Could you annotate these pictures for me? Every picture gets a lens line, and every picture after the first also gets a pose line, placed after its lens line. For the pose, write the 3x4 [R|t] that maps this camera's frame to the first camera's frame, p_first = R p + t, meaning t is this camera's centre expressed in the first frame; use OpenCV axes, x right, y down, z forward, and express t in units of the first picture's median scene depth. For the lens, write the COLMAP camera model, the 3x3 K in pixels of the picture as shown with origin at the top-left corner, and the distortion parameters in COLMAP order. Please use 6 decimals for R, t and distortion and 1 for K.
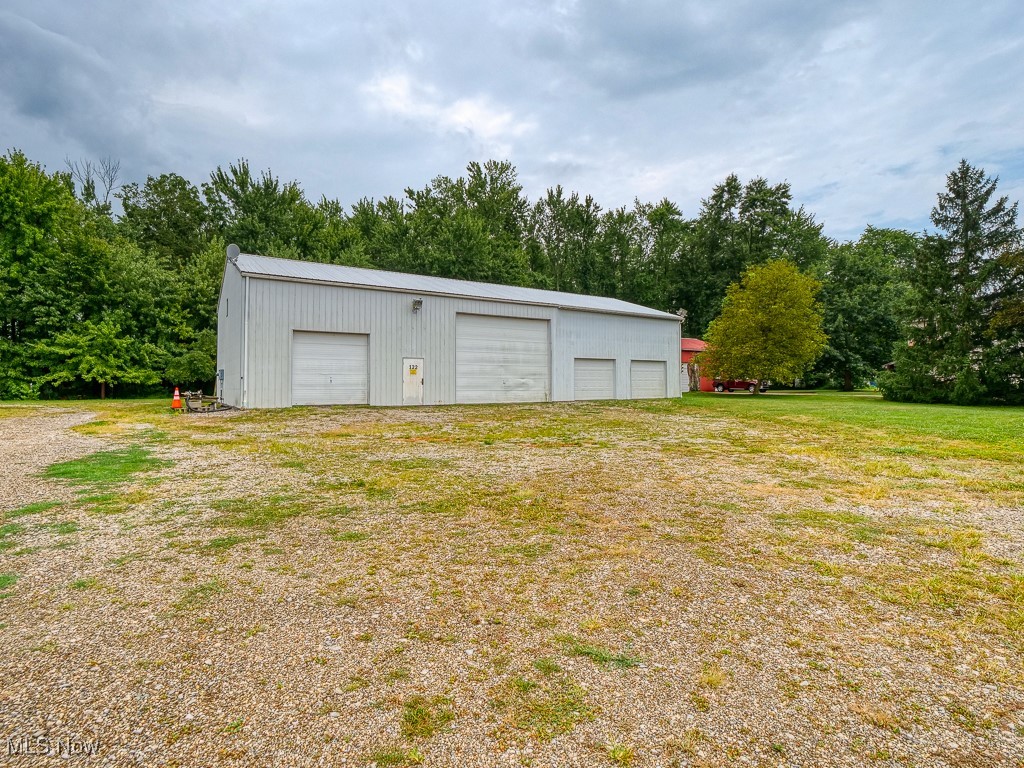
lens RADIAL K [[576.3, 0, 511.5], [0, 576.3, 388.4], [0, 0, 1]] dist [0.019402, 0.002144]
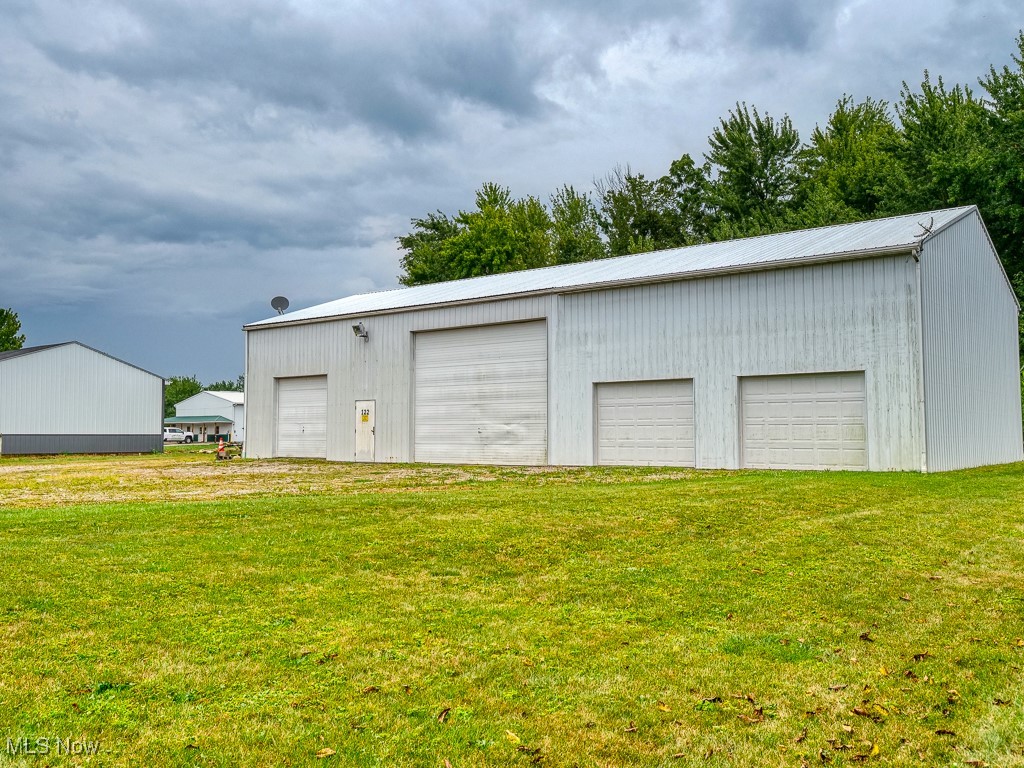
lens RADIAL K [[885.0, 0, 512.6], [0, 885.0, 378.1], [0, 0, 1]] dist [0.036205, -0.033734]
pose [[0.285725, -0.047284, -0.957144, 0.918216], [0.008805, 0.998869, -0.046717, -0.022772], [0.958271, 0.004920, 0.285819, 0.766190]]
